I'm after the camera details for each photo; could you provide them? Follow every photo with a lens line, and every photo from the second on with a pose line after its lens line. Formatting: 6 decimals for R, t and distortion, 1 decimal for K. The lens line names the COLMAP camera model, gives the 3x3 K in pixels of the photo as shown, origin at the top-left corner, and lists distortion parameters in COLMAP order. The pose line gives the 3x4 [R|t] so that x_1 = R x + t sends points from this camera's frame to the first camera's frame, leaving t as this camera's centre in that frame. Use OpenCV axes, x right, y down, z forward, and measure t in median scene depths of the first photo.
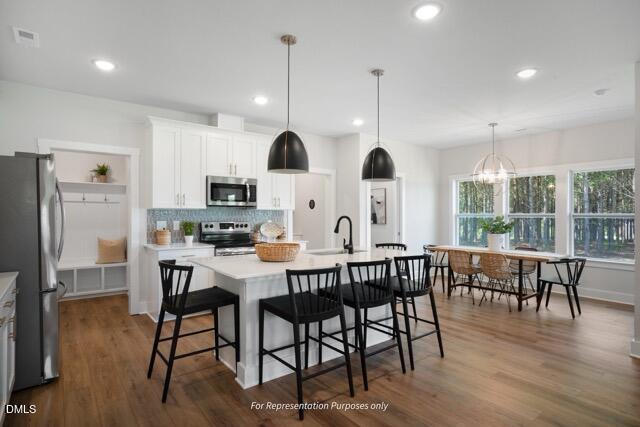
lens RADIAL K [[327.7, 0, 319.7], [0, 327.7, 217.6], [0, 0, 1]] dist [-0.003233, -0.000155]
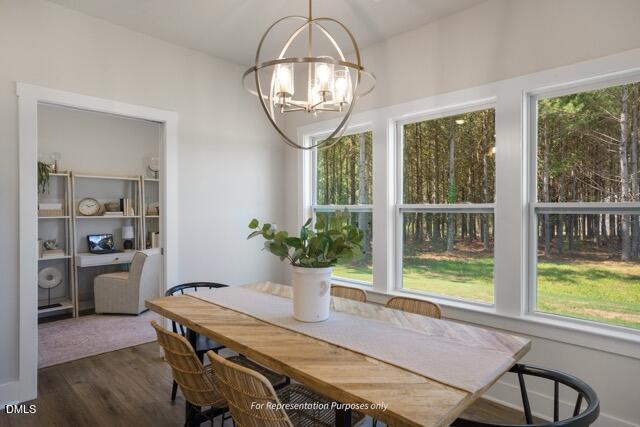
lens RADIAL K [[369.3, 0, 320.1], [0, 369.3, 215.4], [0, 0, 1]] dist [0.001917, 0.000265]
pose [[0.990311, -0.007582, 0.138662, 0.401233], [0.006982, 0.999964, 0.004815, -0.001931], [-0.138694, -0.003800, 0.990328, 0.524117]]
